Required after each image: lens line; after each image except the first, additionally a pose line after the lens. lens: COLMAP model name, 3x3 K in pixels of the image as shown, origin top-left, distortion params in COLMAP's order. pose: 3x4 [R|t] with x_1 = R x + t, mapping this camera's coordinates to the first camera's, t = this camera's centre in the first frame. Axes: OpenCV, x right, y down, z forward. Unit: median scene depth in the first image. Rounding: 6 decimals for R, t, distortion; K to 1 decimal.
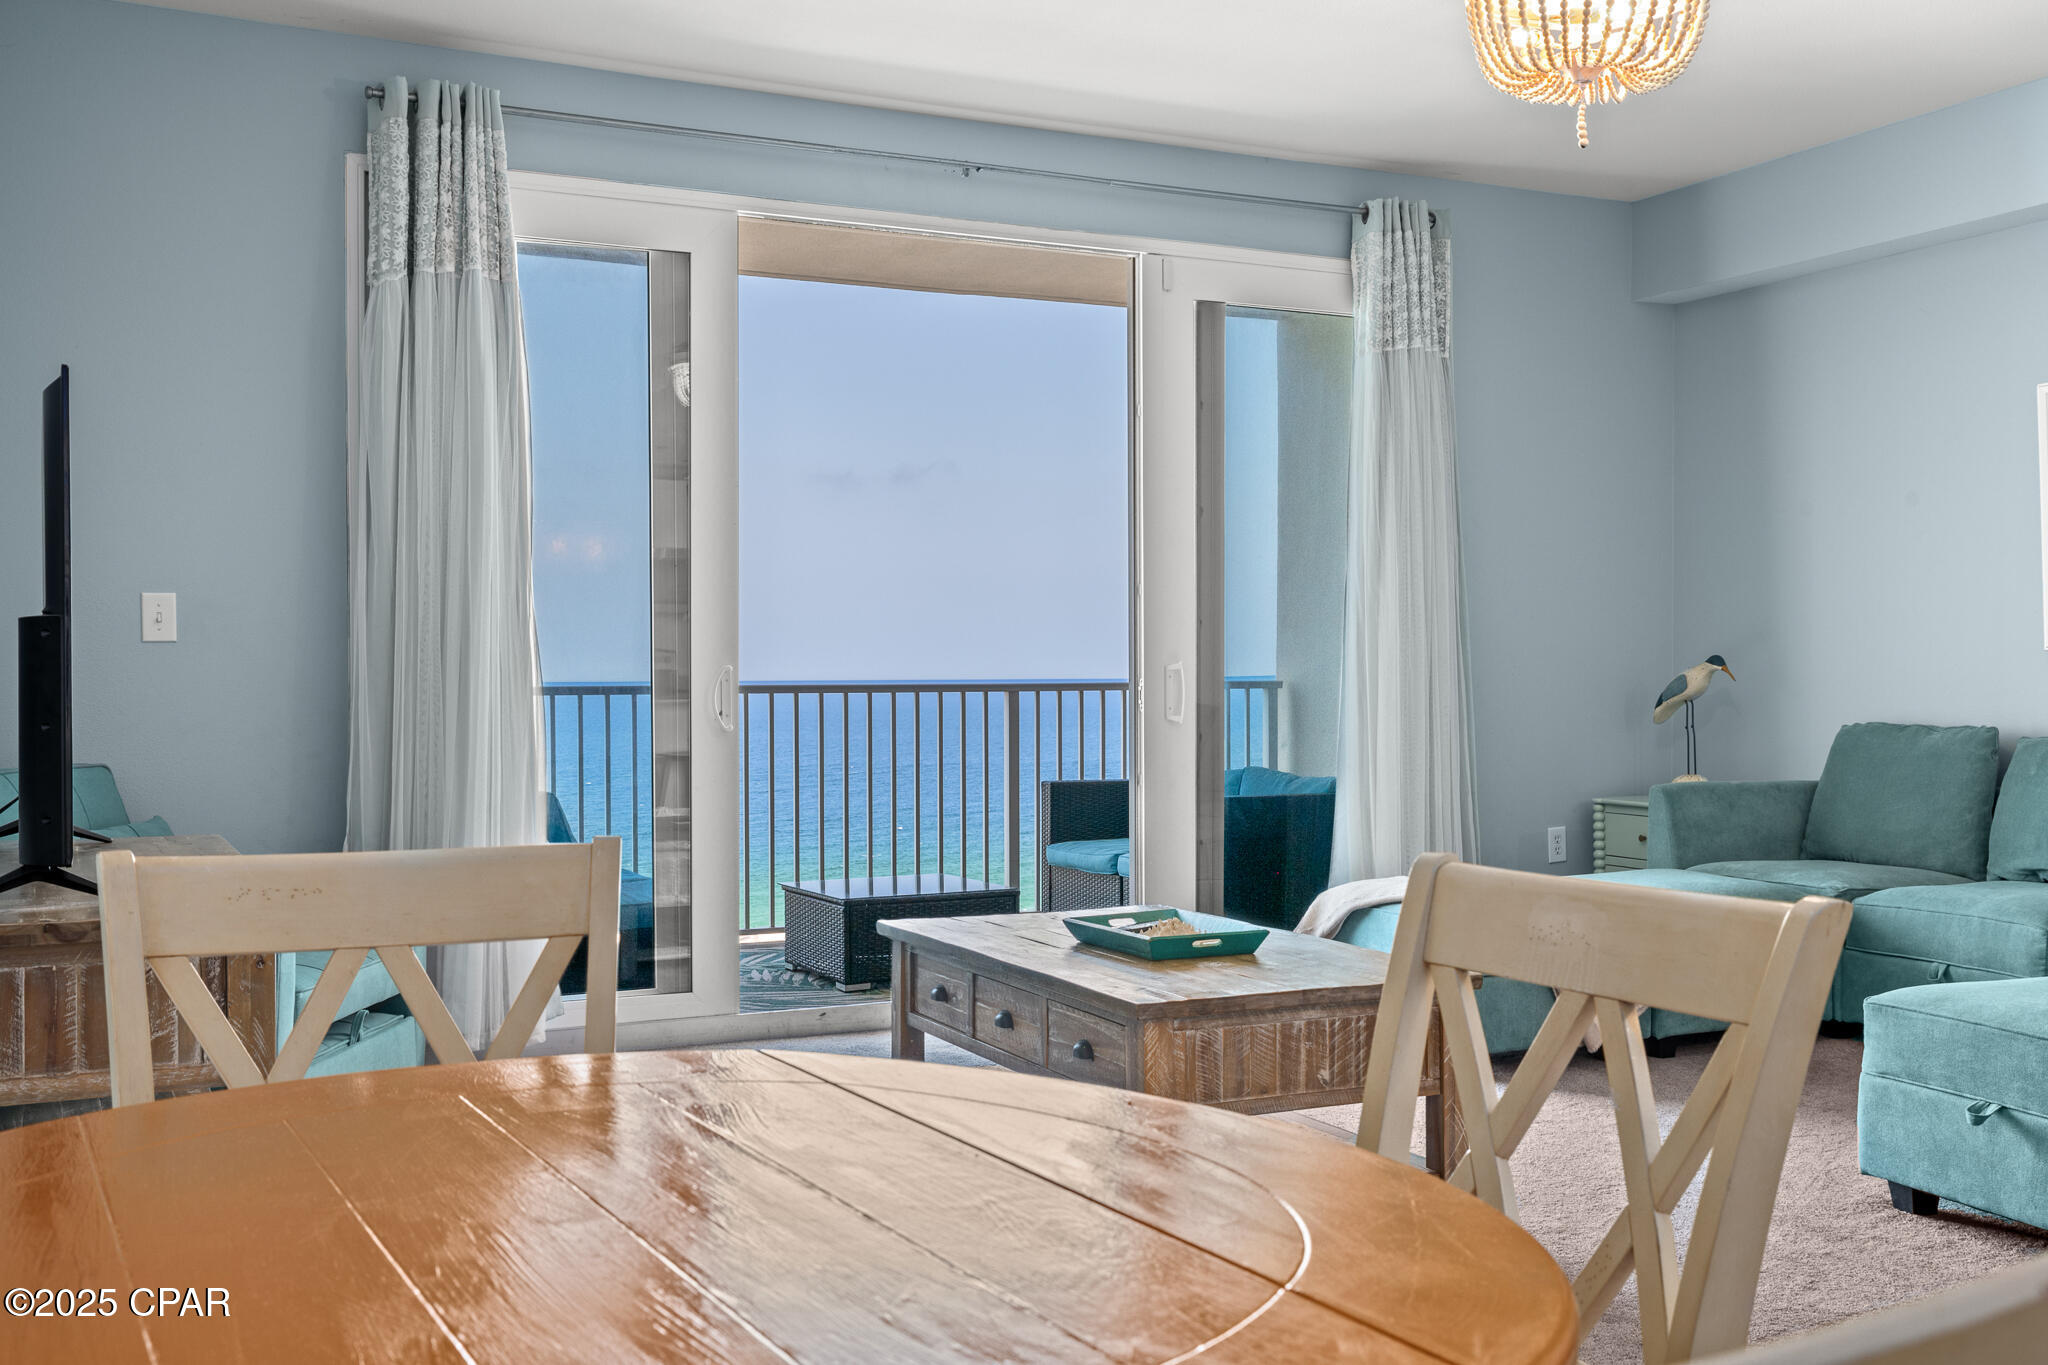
lens RADIAL K [[2016.8, 0, 1023.5], [0, 2016.8, 679.4], [0, 0, 1]] dist [-0.014213, 0.000000]
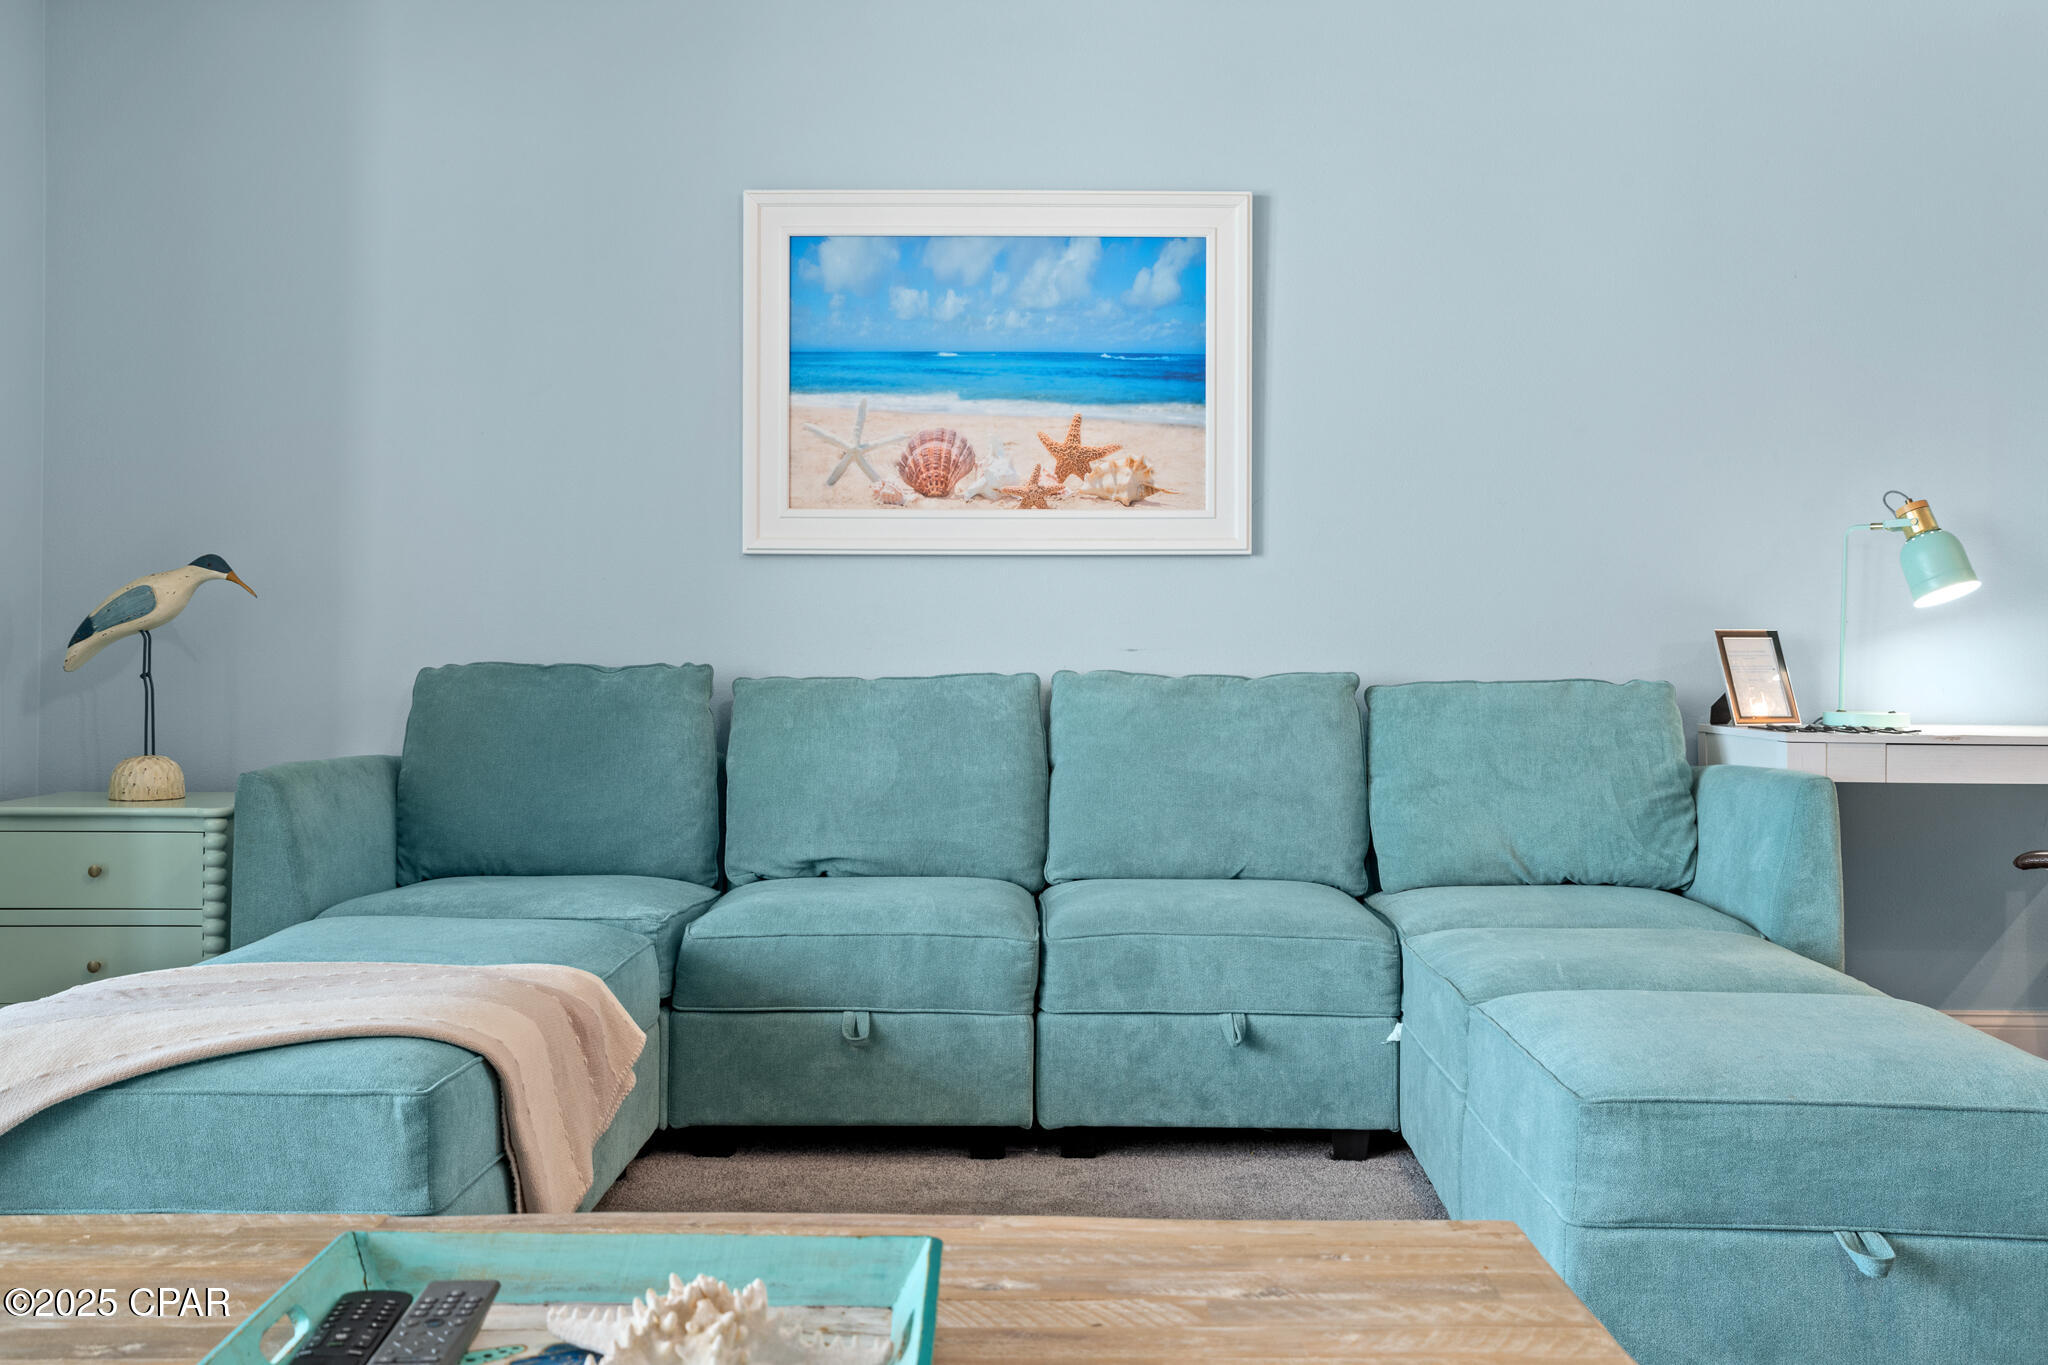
lens RADIAL K [[2016.8, 0, 1025.6], [0, 2016.8, 674.3], [0, 0, 1]] dist [-0.014213, 0.000000]
pose [[0.431395, -0.001838, 0.902161, -0.109080], [0.000431, 0.999998, 0.001831, 0.027092], [-0.902163, -0.000401, 0.431395, 0.617849]]
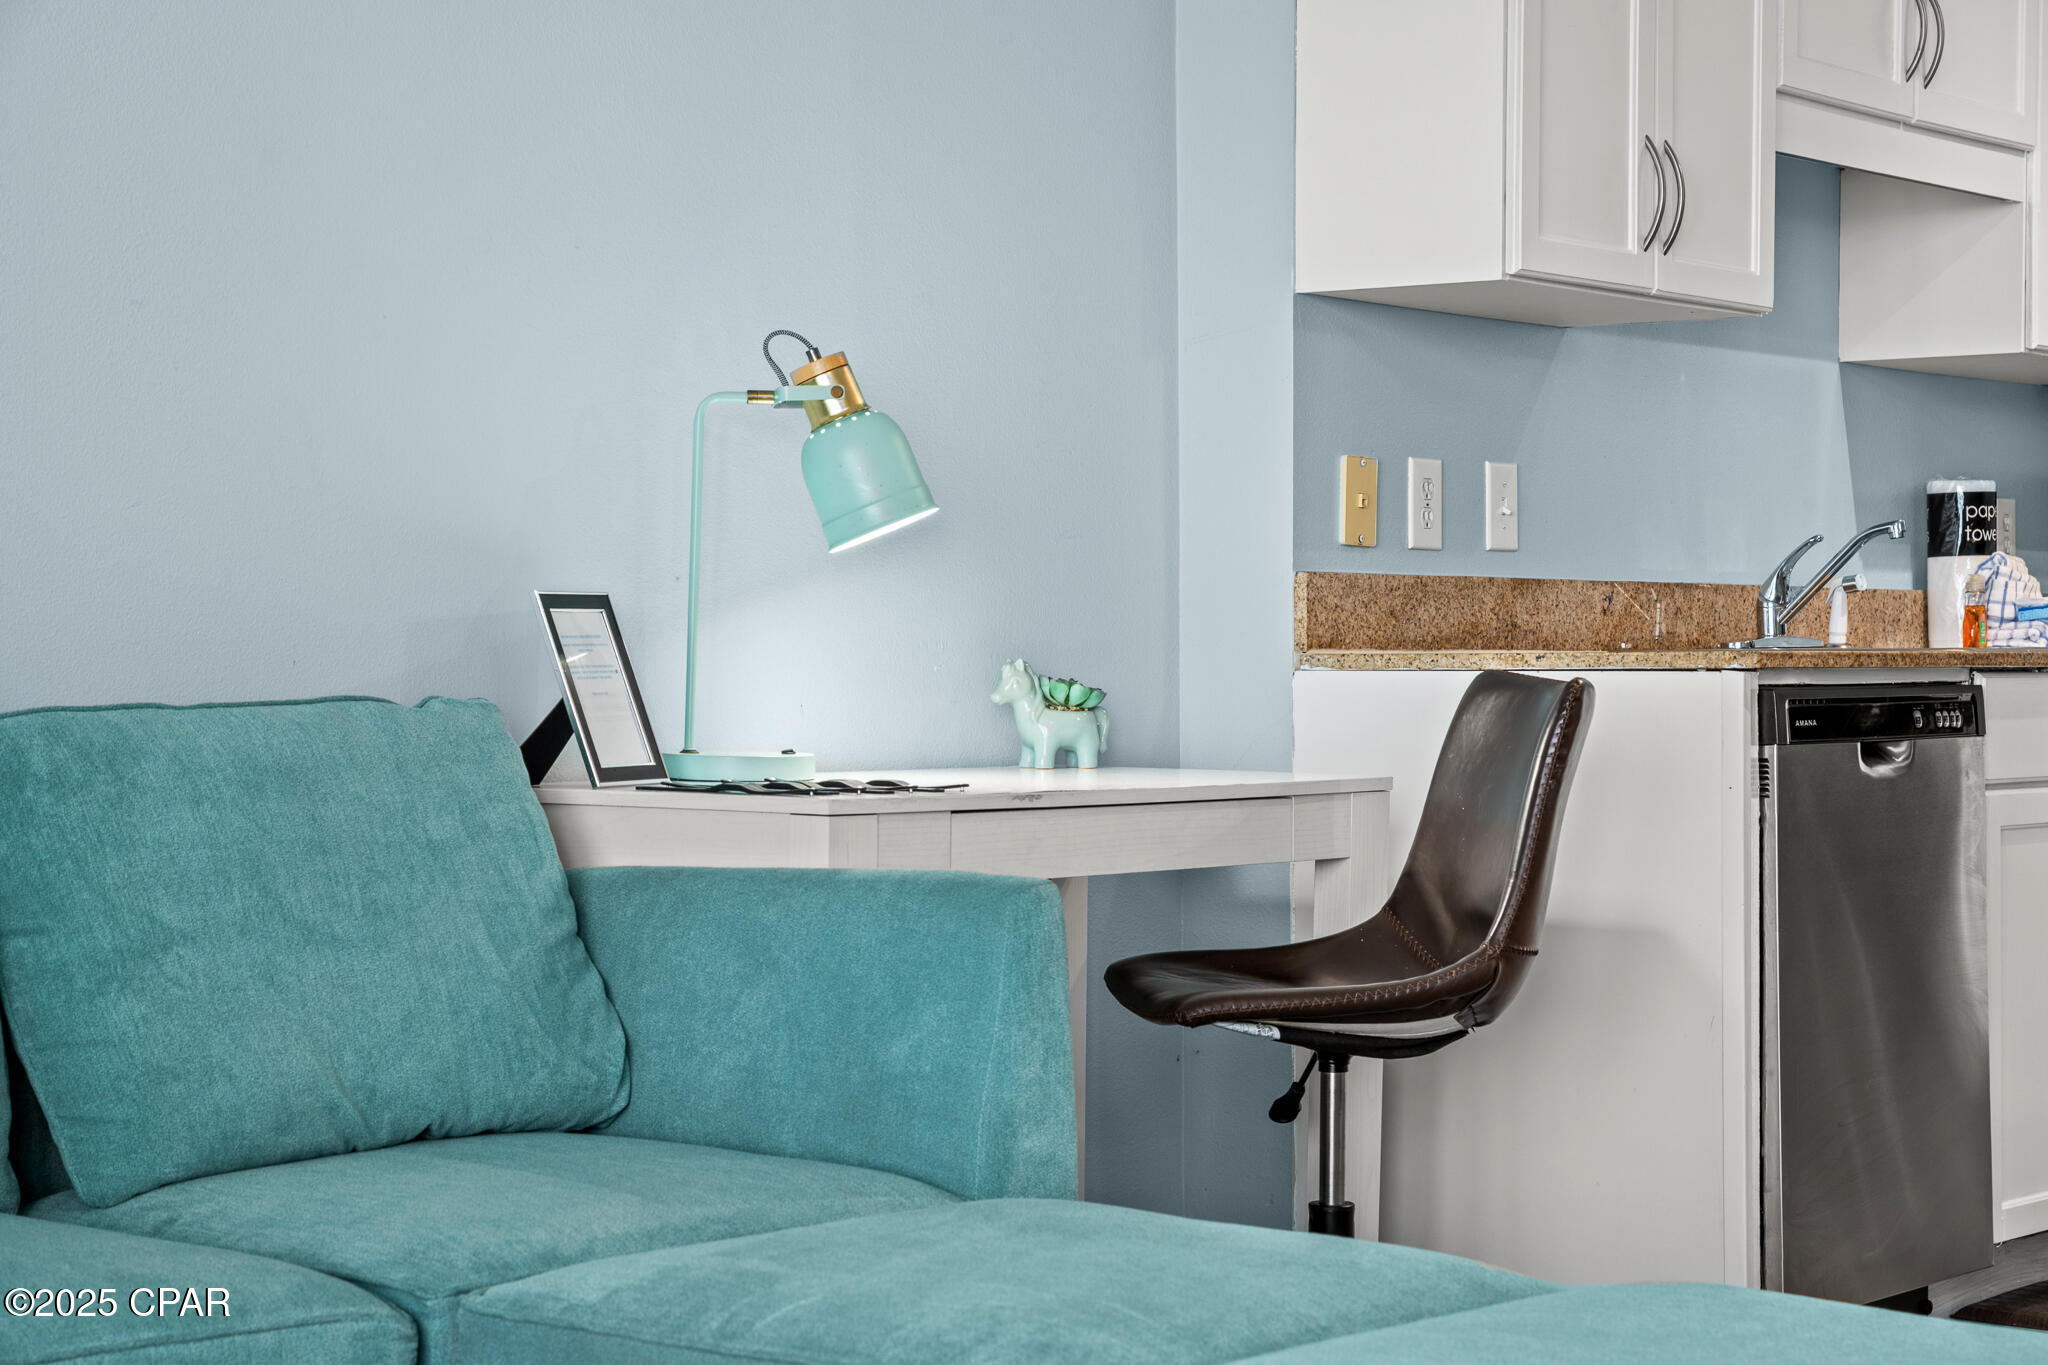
lens RADIAL K [[3857.6, 0, 1024.9], [0, 3857.6, 683.5], [0, 0, 1]] dist [0.191131, 0.000000]
pose [[-0.405901, -0.001878, 0.913915, -0.050016], [0.009203, 0.999939, 0.006143, 0.025856], [-0.913871, 0.010904, -0.405859, 0.788218]]
